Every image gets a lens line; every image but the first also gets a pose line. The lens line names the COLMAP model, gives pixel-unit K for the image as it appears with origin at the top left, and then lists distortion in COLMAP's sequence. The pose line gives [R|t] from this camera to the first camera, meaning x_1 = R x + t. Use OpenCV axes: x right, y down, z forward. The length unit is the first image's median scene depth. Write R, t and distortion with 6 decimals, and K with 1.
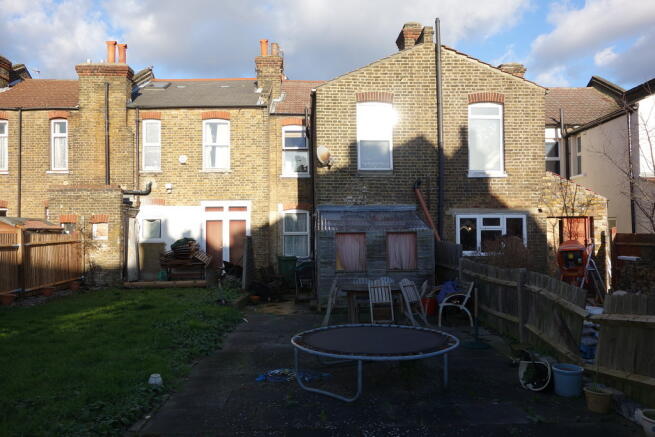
lens RADIAL K [[514.8, 0, 327.5], [0, 514.8, 218.5], [0, 0, 1]] dist [0.002645, -0.003661]
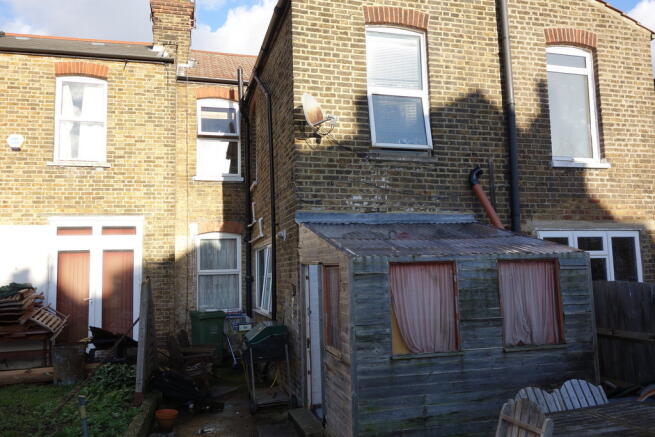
lens RADIAL K [[514.8, 0, 327.5], [0, 514.8, 218.5], [0, 0, 1]] dist [0.002645, -0.003661]
pose [[0.972234, 0.006389, 0.233922, -0.085469], [0.012064, 0.996929, -0.077371, 0.015533], [-0.233698, 0.078045, 0.969172, 0.401134]]
